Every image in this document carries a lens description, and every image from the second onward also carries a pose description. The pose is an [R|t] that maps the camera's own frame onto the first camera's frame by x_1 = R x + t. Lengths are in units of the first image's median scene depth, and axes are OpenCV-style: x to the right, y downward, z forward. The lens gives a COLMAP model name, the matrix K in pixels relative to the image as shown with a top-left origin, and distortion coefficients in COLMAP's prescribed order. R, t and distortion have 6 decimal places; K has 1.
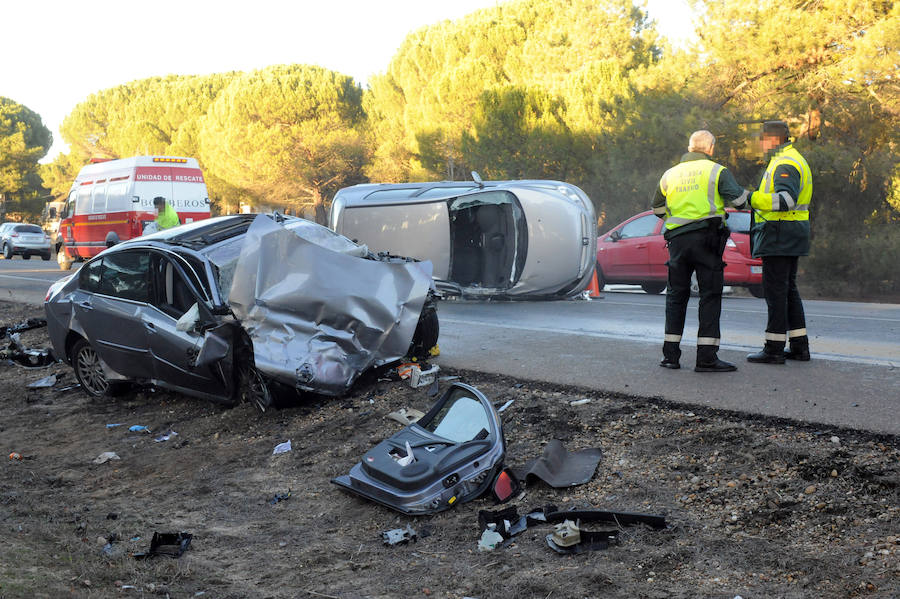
lens RADIAL K [[1197.0, 0, 450.0], [0, 1197.0, 299.5], [0, 0, 1]] dist [0.112123, 0.062952]
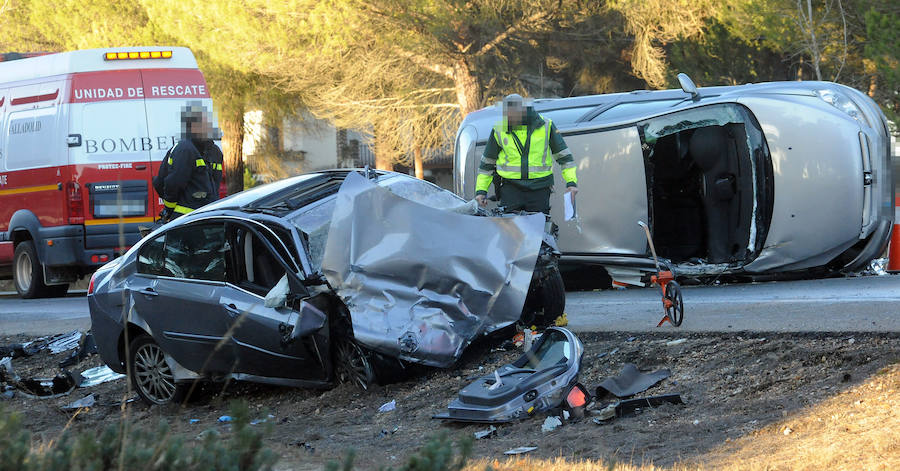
lens RADIAL K [[4571.6, 0, 493.5], [0, 4571.6, 192.5], [0, 0, 1]] dist [1.277501, 2.920870]
pose [[0.992180, -0.055275, -0.111910, 0.204436], [0.049492, 0.997324, -0.053818, 0.082932], [0.114585, 0.047858, 0.992260, -1.477678]]
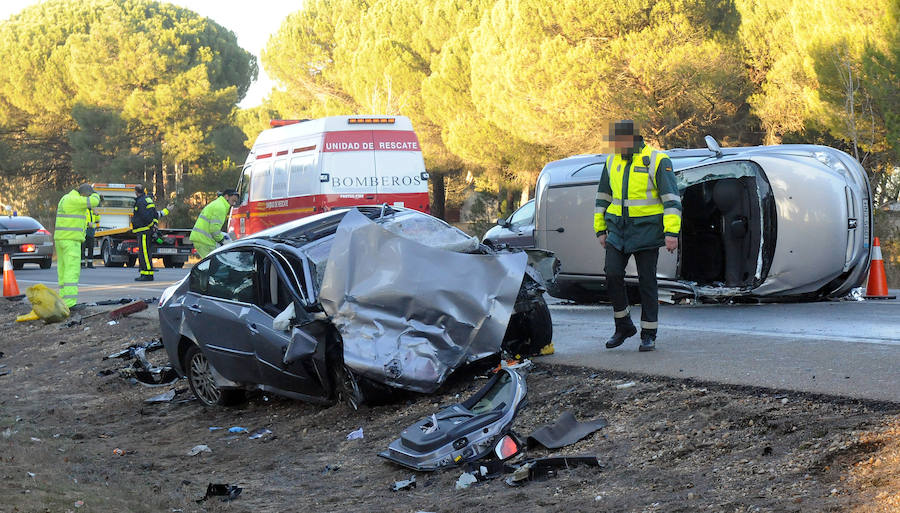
lens RADIAL K [[2215.8, 0, 587.7], [0, 2215.8, 255.4], [0, 0, 1]] dist [0.131059, -0.586402]
pose [[0.984398, -0.023066, -0.174435, 0.212984], [0.017070, 0.999213, -0.035797, 0.021530], [0.175124, 0.032261, 0.984018, -0.459583]]
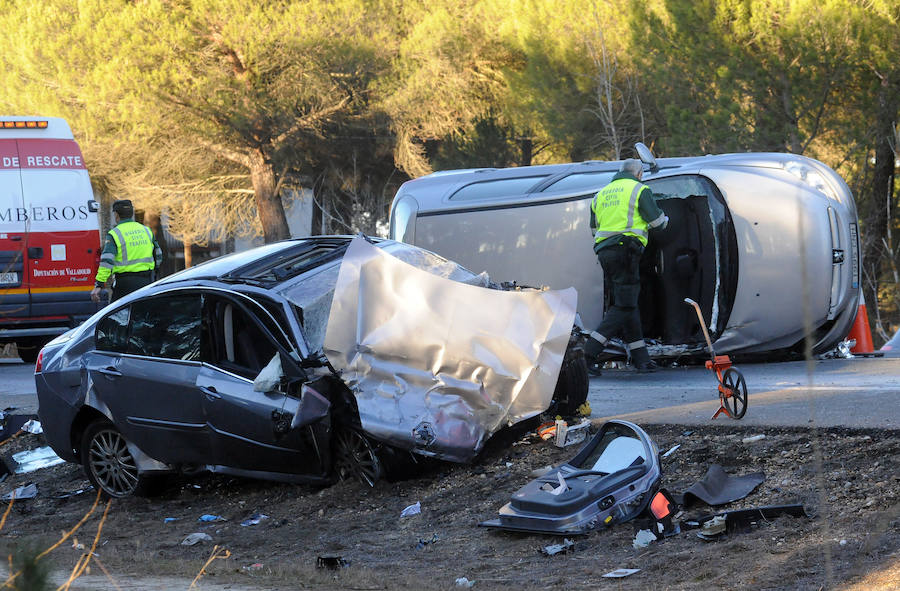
lens RADIAL K [[3774.2, 0, 521.6], [0, 3774.2, 328.8], [0, 0, 1]] dist [0.536298, 0.002074]
pose [[0.998750, -0.042546, -0.026240, 0.008091], [0.041584, 0.998479, -0.036192, 0.050921], [0.027740, 0.035056, 0.999000, -0.907485]]
